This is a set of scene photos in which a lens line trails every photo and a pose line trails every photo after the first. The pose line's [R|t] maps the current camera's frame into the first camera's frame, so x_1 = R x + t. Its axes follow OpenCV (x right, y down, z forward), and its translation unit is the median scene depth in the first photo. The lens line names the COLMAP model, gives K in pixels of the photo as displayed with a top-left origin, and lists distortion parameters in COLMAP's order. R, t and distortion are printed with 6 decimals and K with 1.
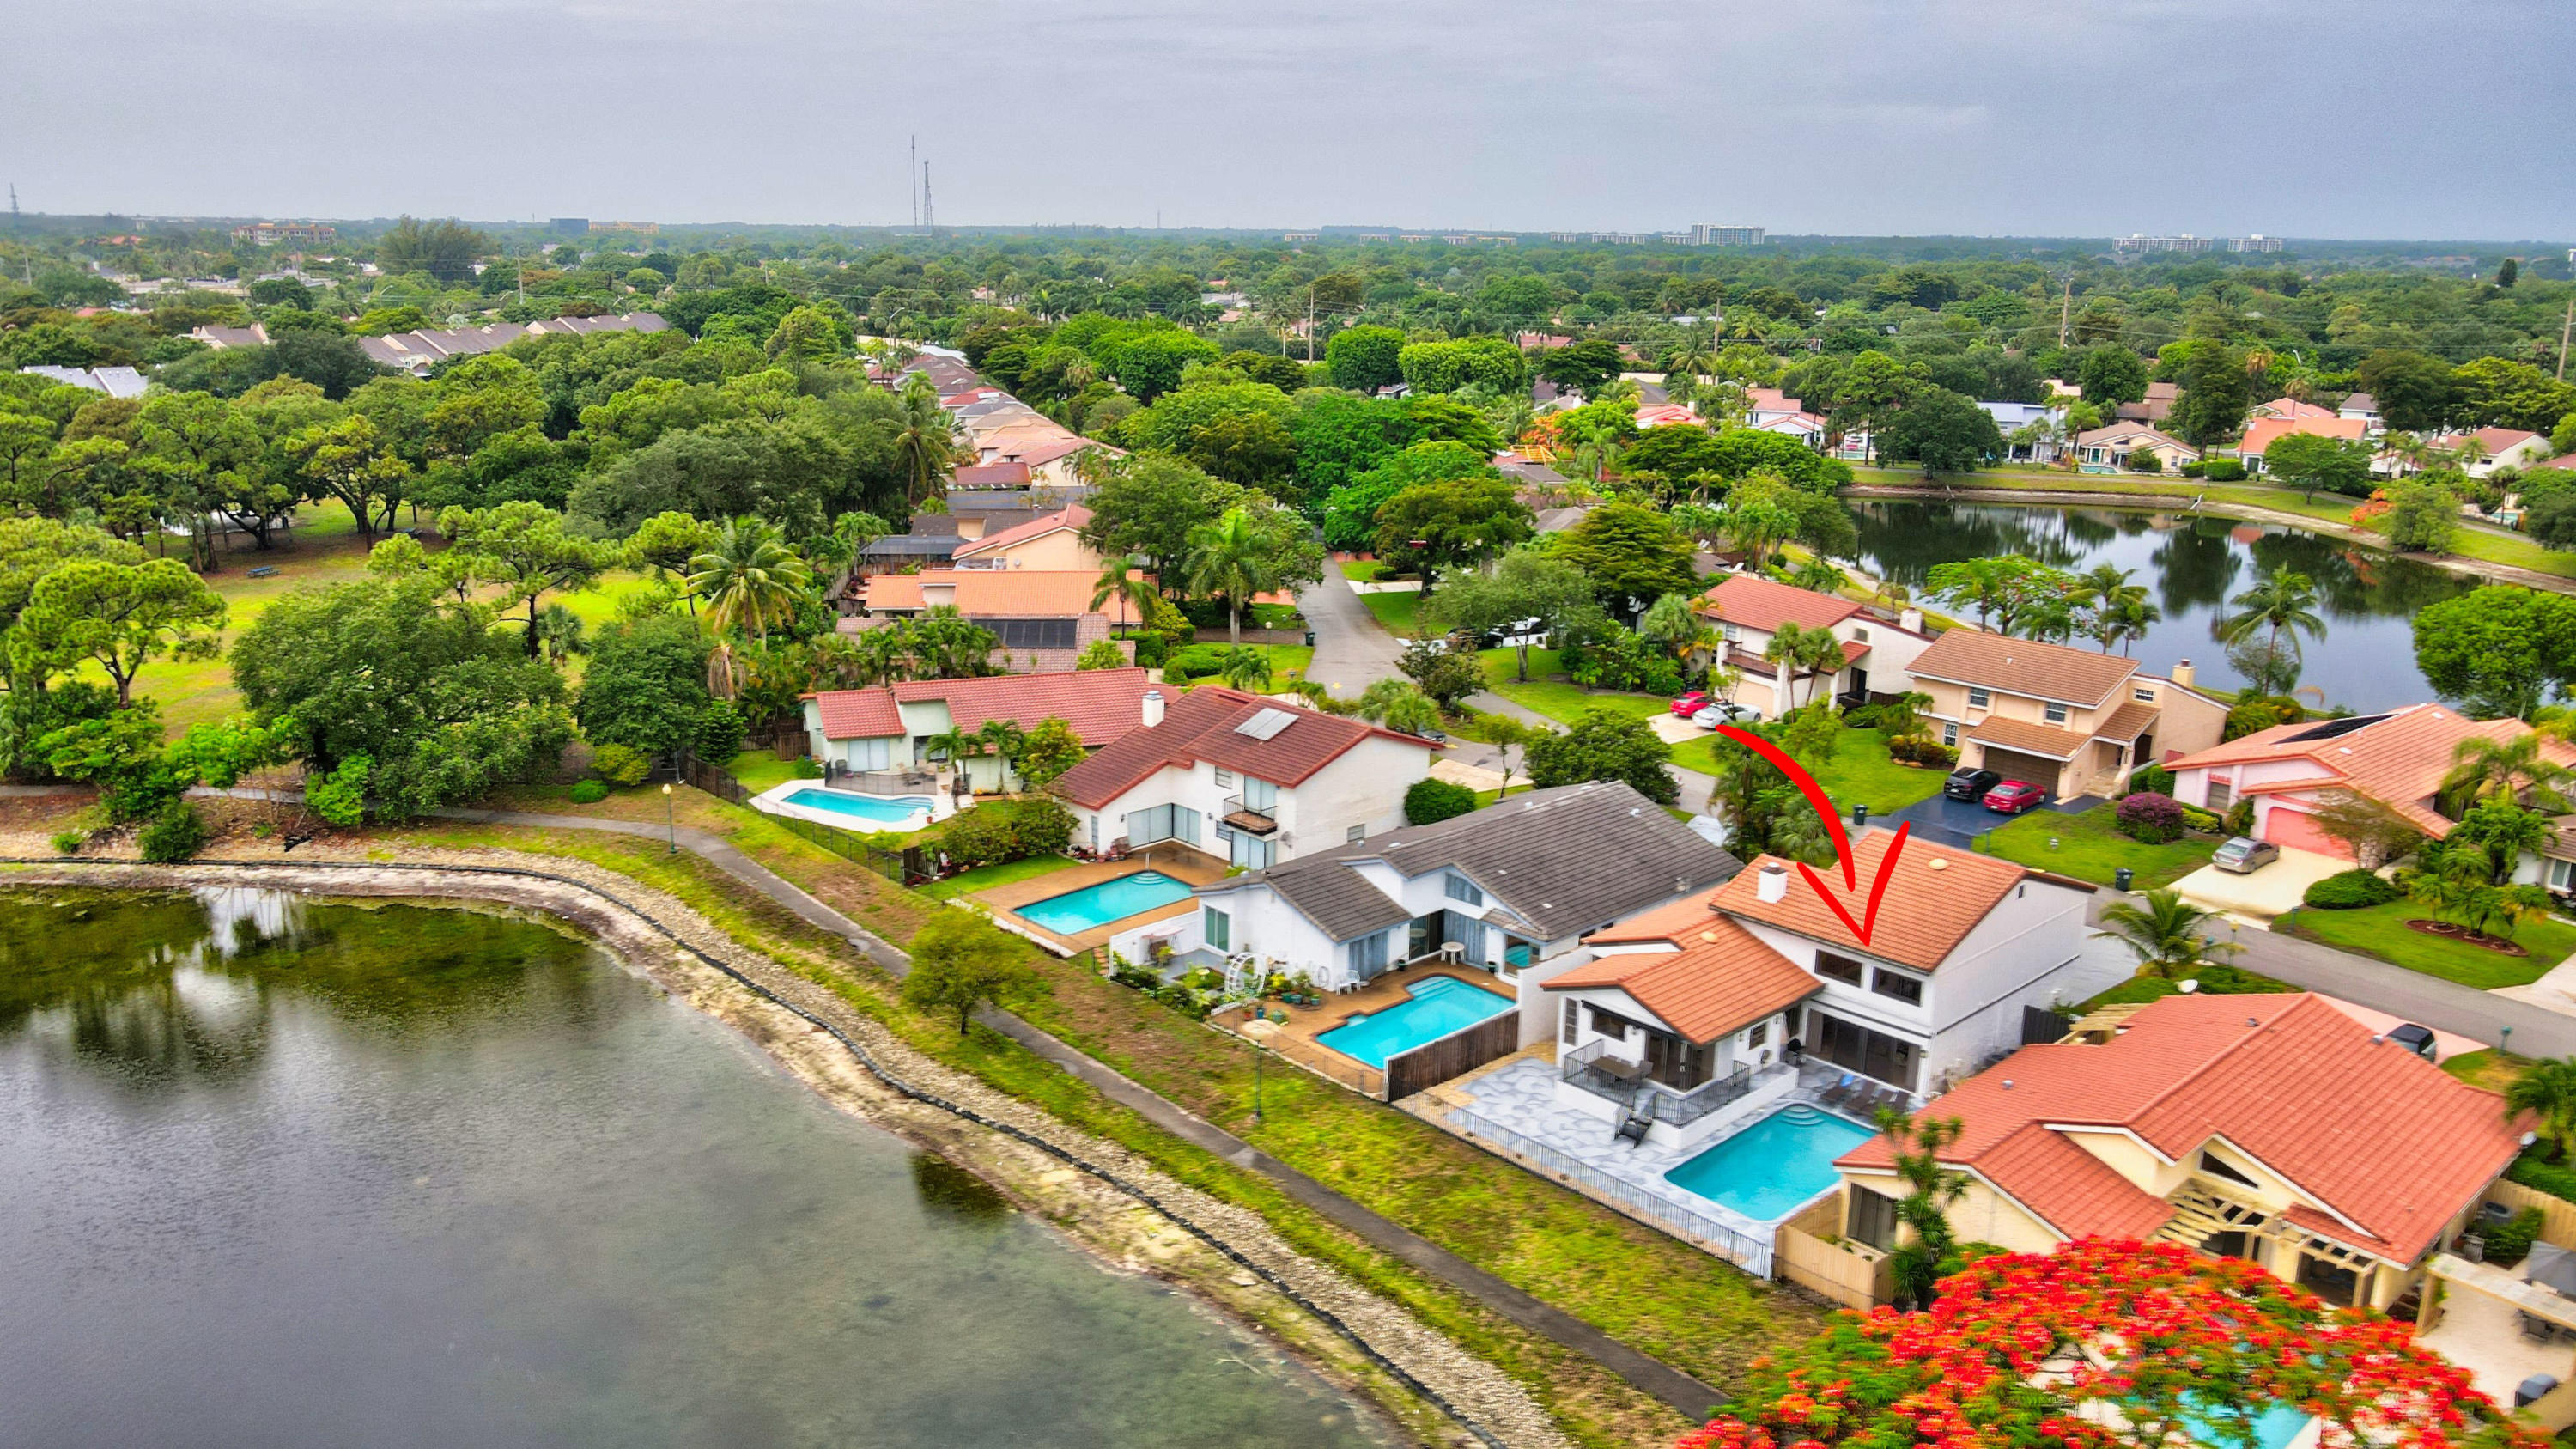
lens RADIAL K [[1911.2, 0, 1264.5], [0, 1911.2, 764.3], [0, 0, 1]] dist [-0.007658, 0.034259]
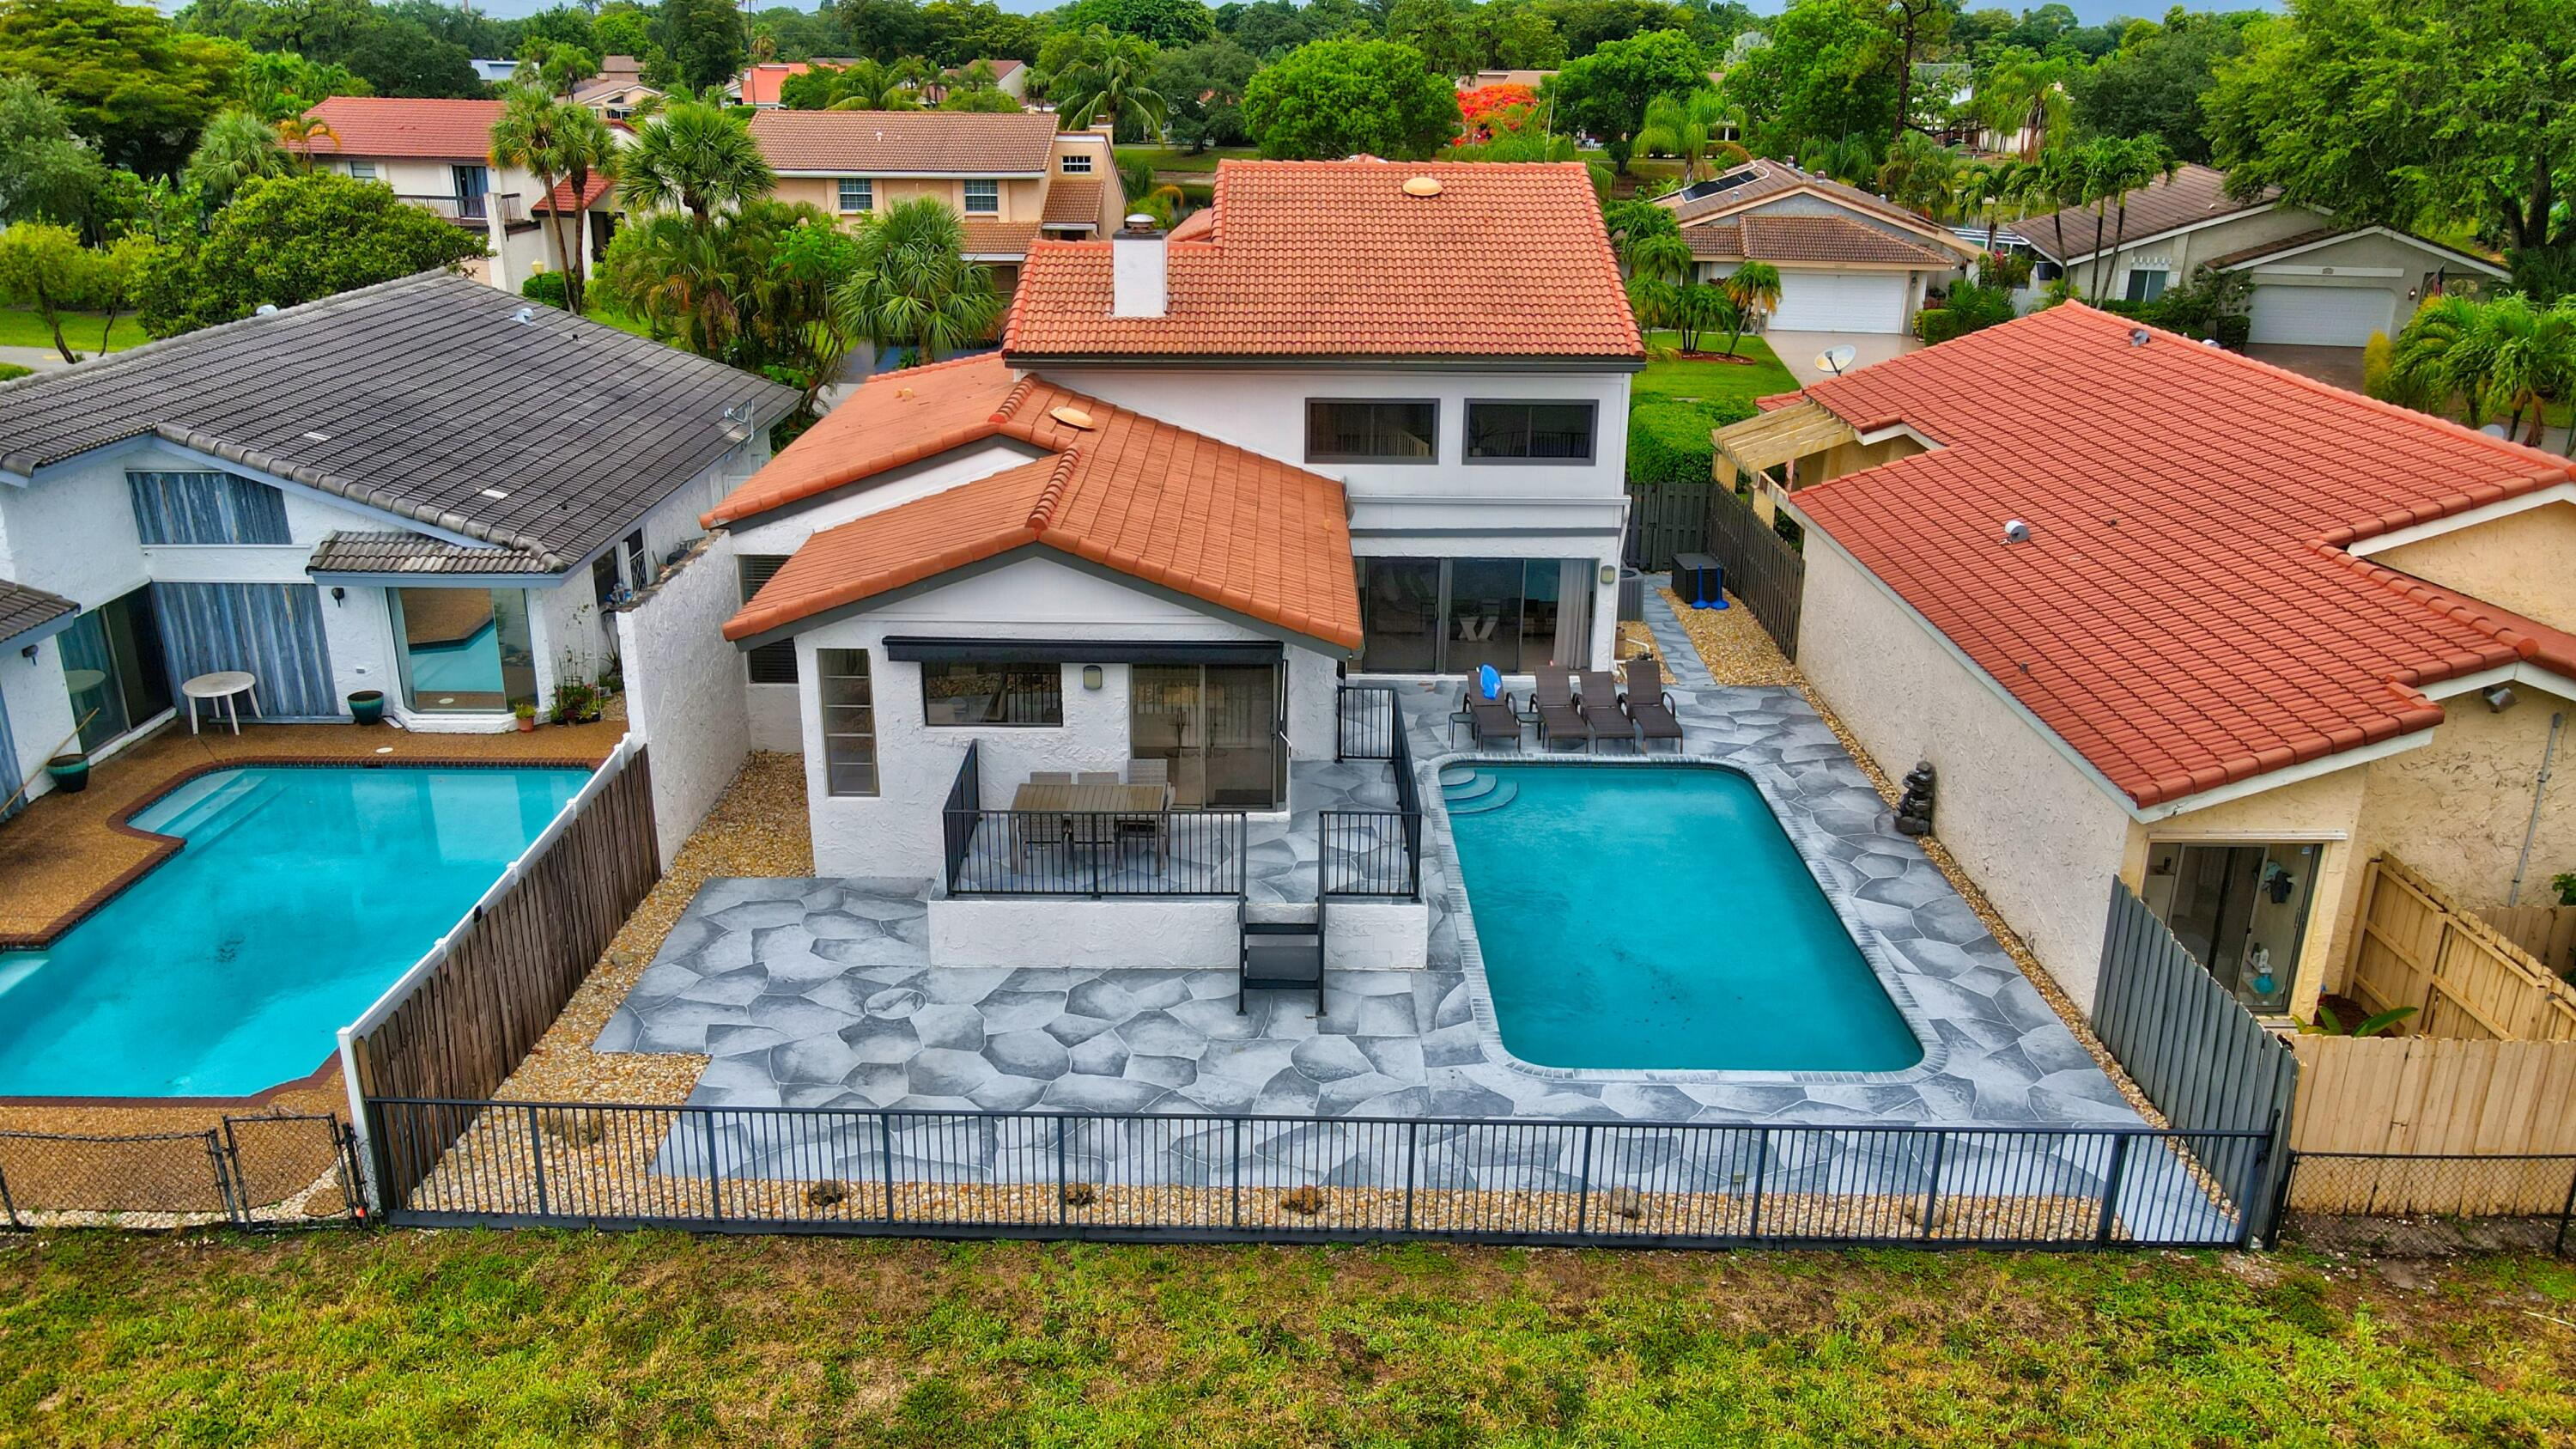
lens RADIAL K [[1911.2, 0, 1288.1], [0, 1911.2, 726.3], [0, 0, 1]] dist [-0.007658, 0.034259]
pose [[0.680292, -0.251429, 0.688466, -0.005992], [0.199463, 0.967377, 0.156193, 0.087234], [-0.705278, 0.031067, 0.708250, 0.630633]]
